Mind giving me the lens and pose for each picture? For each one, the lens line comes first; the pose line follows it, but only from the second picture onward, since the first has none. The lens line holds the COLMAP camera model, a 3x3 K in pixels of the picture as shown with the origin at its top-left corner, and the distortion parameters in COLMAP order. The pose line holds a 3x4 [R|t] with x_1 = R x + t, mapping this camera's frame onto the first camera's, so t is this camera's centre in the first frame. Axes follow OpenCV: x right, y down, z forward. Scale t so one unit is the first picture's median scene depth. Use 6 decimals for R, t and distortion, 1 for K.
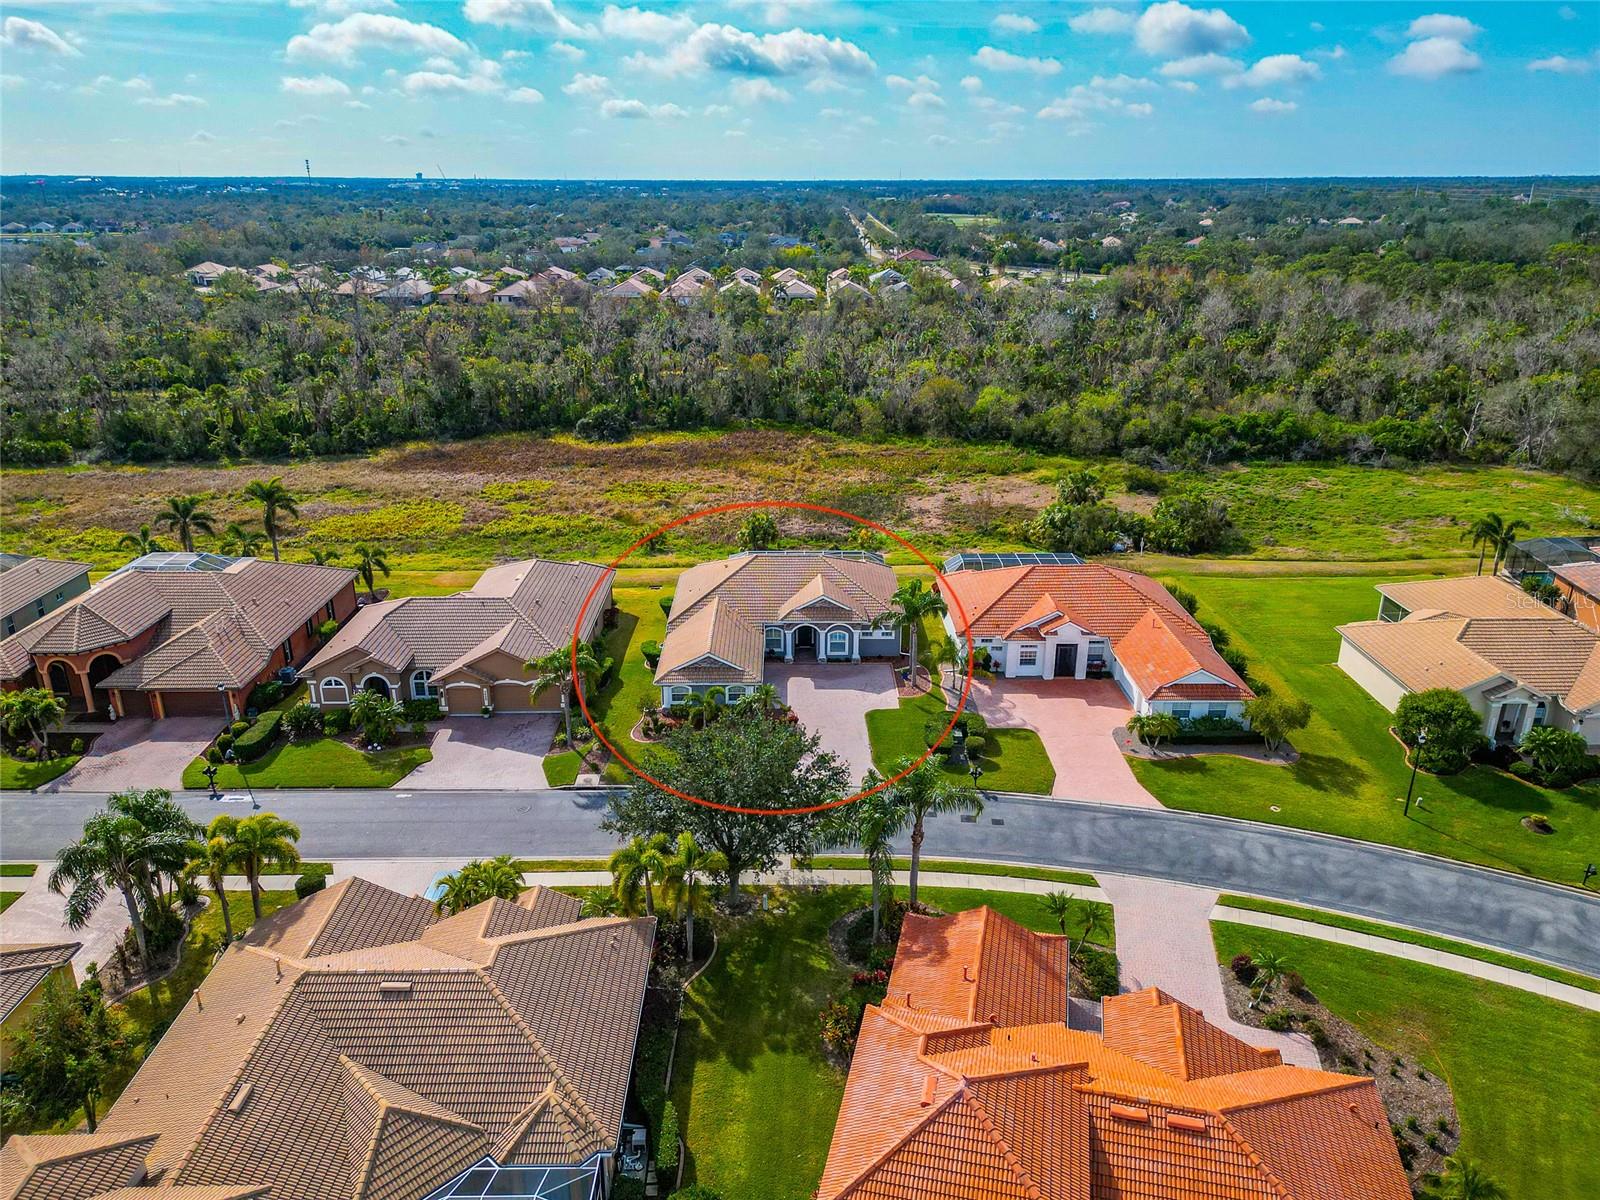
lens RADIAL K [[1132.4, 0, 818.7], [0, 1132.4, 602.9], [0, 0, 1]] dist [0.052837, -0.054620]
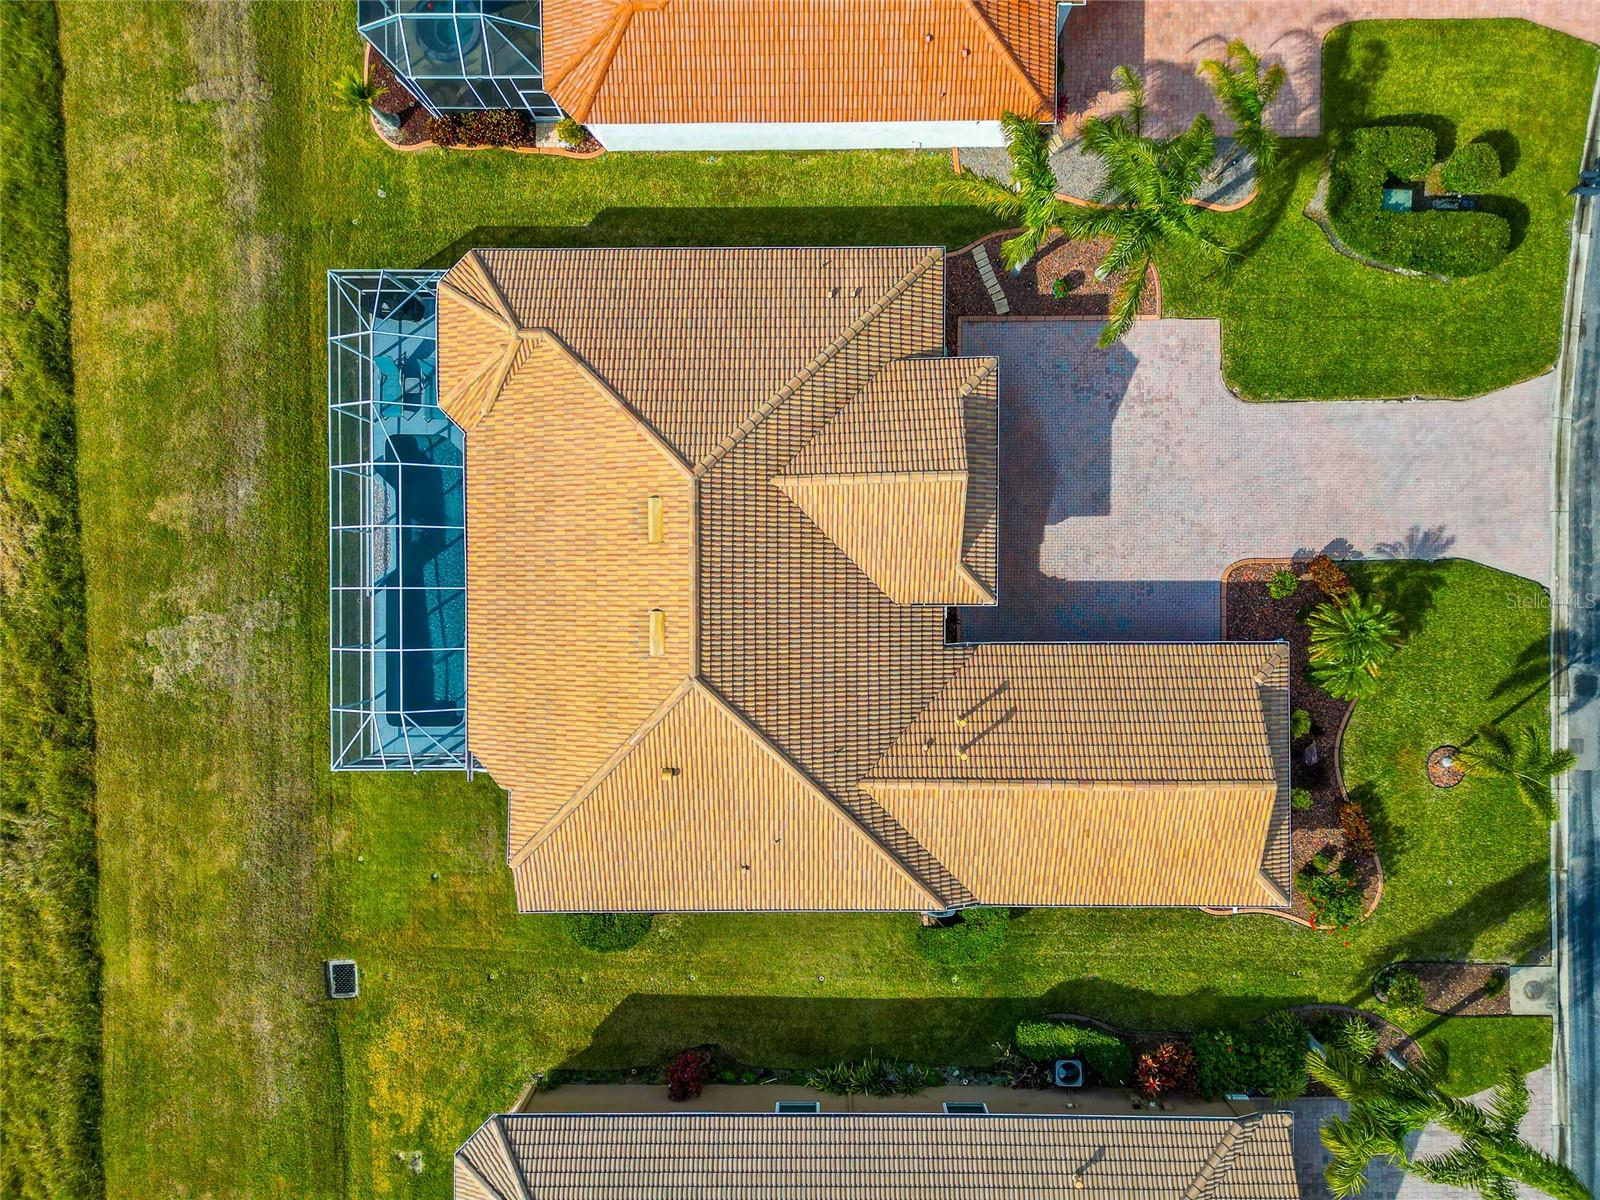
lens RADIAL K [[1132.4, 0, 818.7], [0, 1132.4, 602.9], [0, 0, 1]] dist [0.052837, -0.054620]
pose [[0.020105, -0.999794, -0.002869, -0.034416], [0.363991, 0.004647, 0.931391, -0.334297], [-0.931185, -0.019770, 0.364010, 0.900987]]
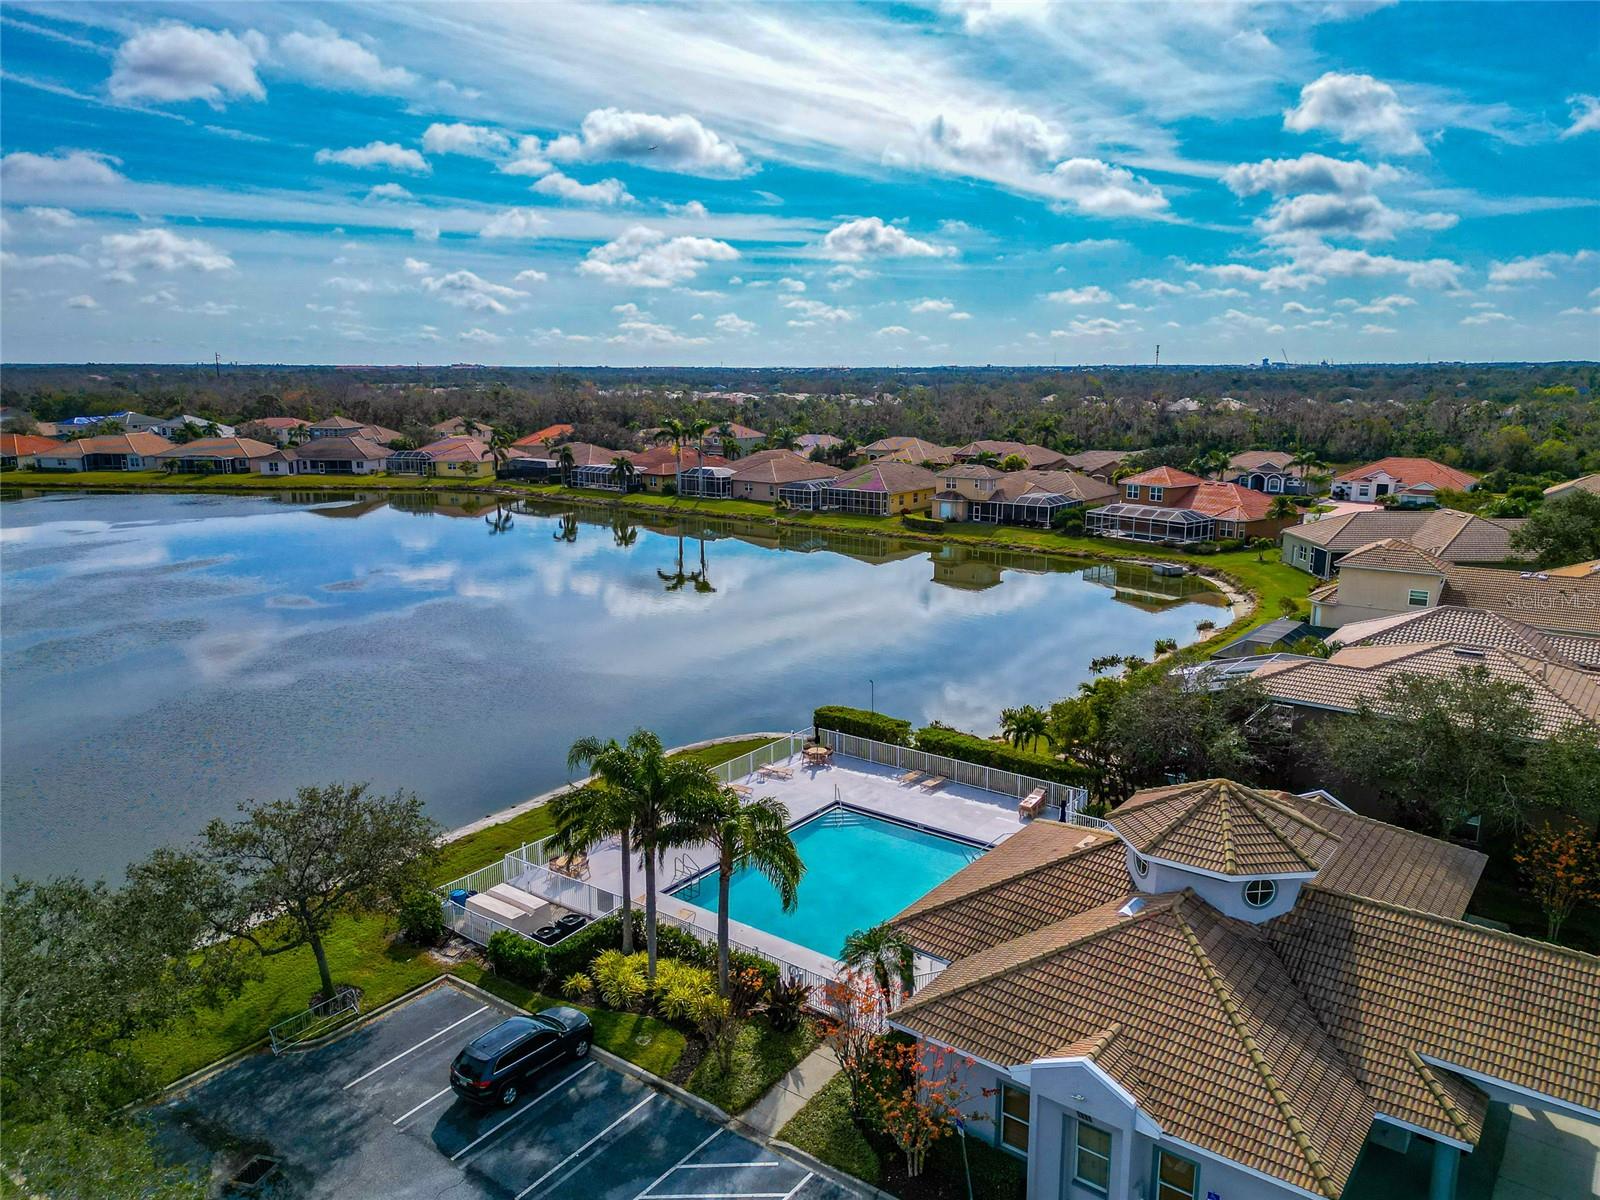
lens RADIAL K [[1132.4, 0, 818.7], [0, 1132.4, 602.9], [0, 0, 1]] dist [0.052837, -0.054620]
pose [[0.775829, 0.118670, -0.619683, 0.707665], [-0.211098, 0.974372, -0.077696, 0.598861], [0.594581, 0.191092, 0.780997, -1.142148]]
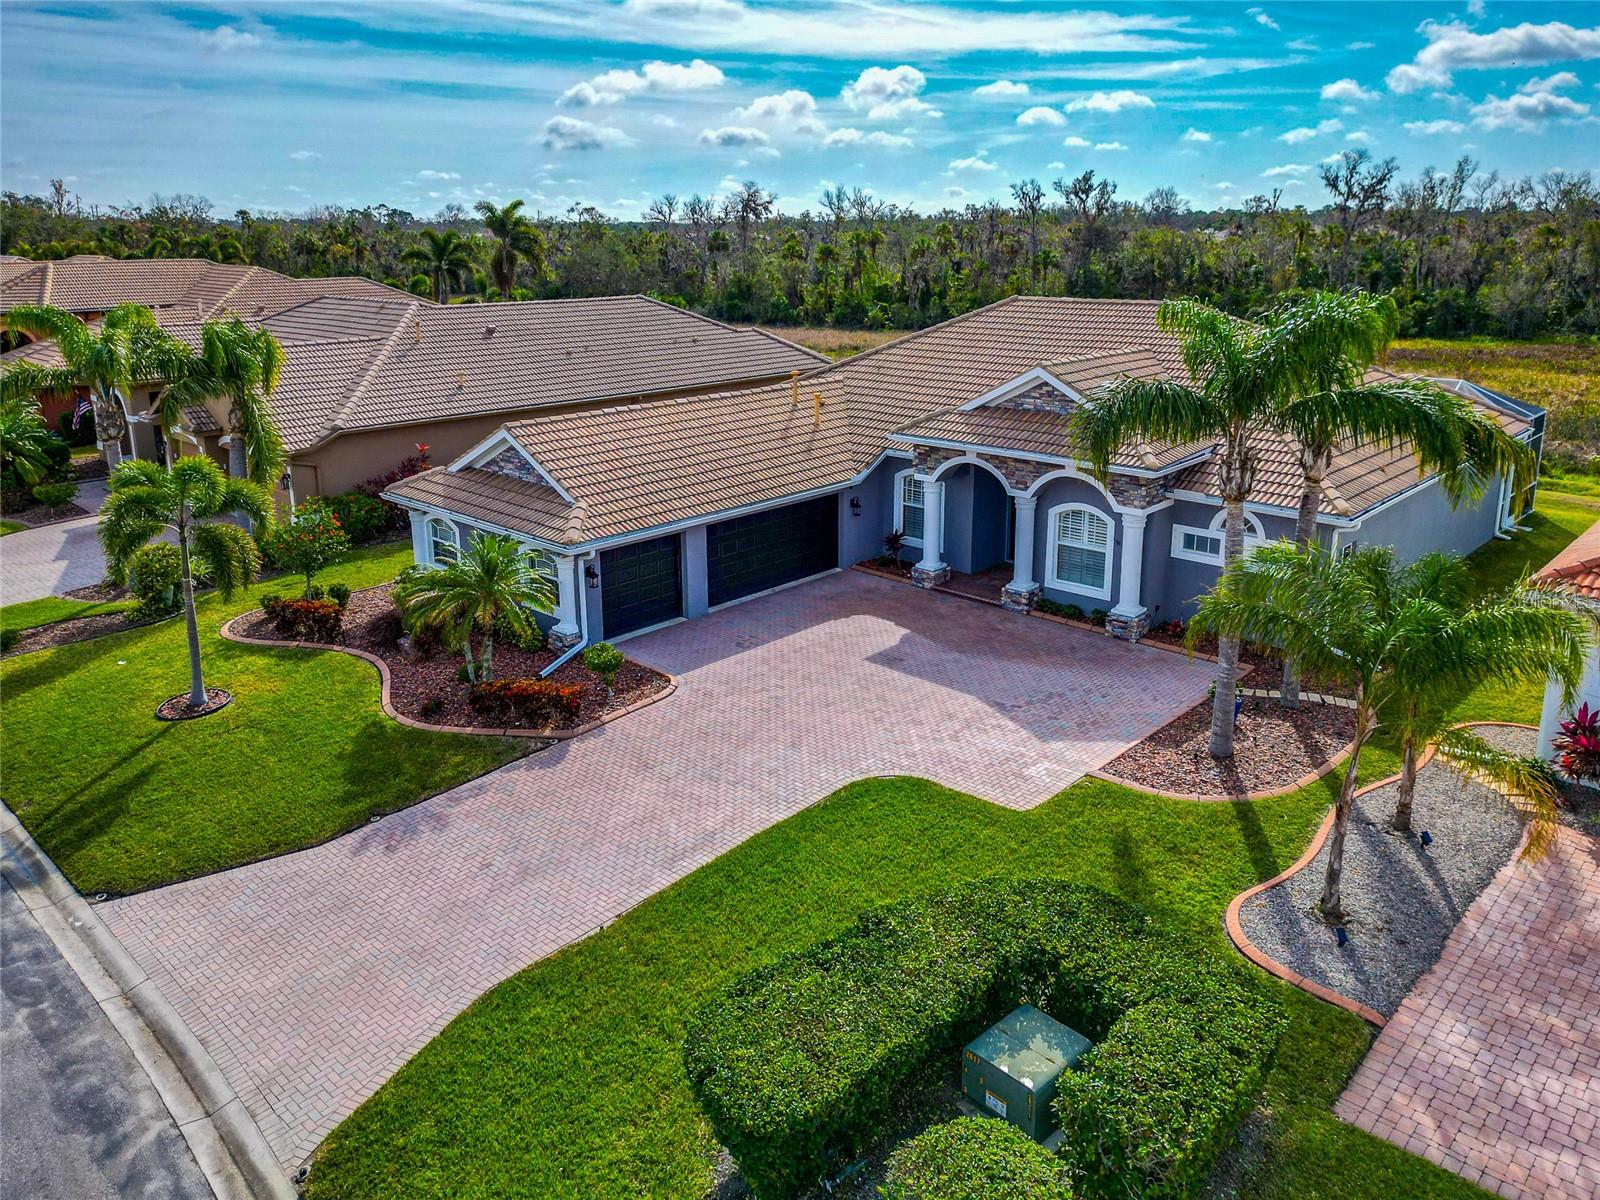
lens RADIAL K [[1148.5, 0, 805.8], [0, 1148.5, 570.8], [0, 0, 1]] dist [0.018749, -0.006158]
pose [[0.712265, 0.191867, -0.675178, 0.162405], [-0.233942, 0.971807, 0.029369, 0.048013], [0.661778, 0.137034, 0.737070, 0.744471]]
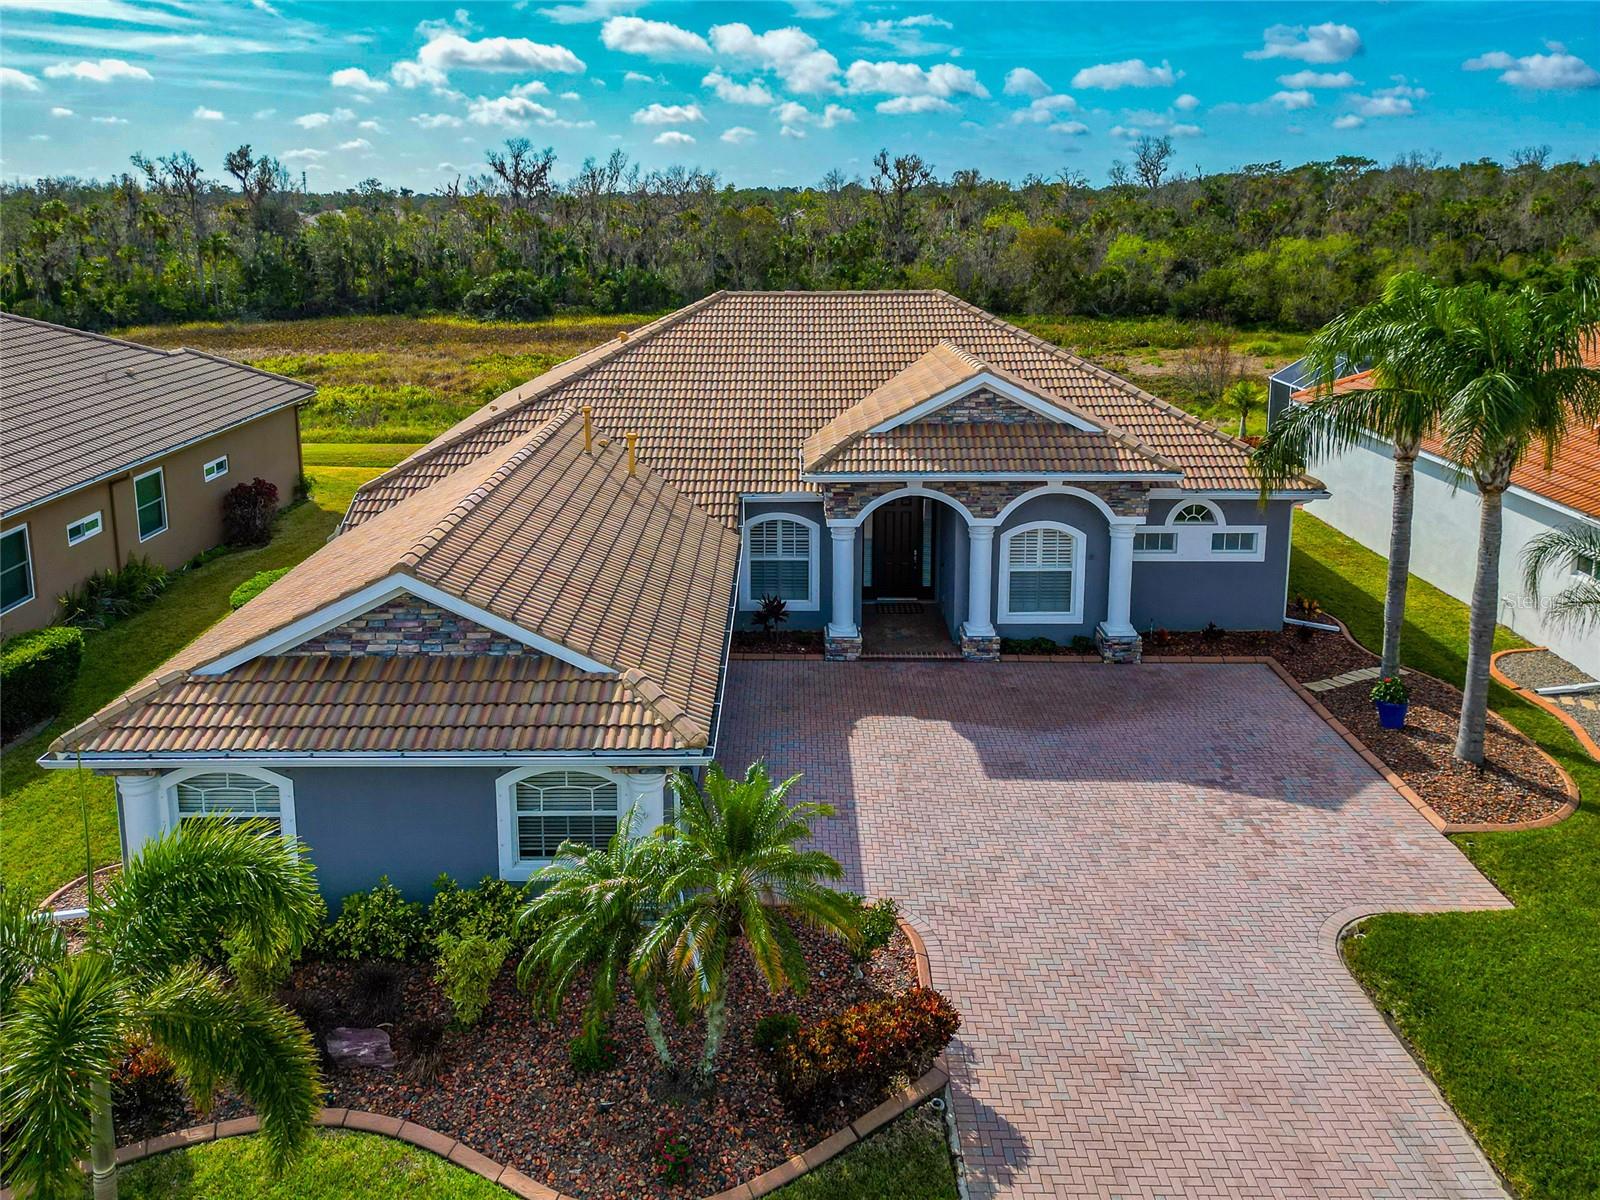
lens RADIAL K [[1187.5, 0, 798.9], [0, 1187.5, 409.4], [0, 0, 1]] dist [0.047505, -0.030936]
pose [[0.999803, -0.002189, -0.019735, -0.030659], [-0.001460, 0.983110, -0.183008, 0.047716], [0.019802, 0.183001, 0.982913, 0.738307]]
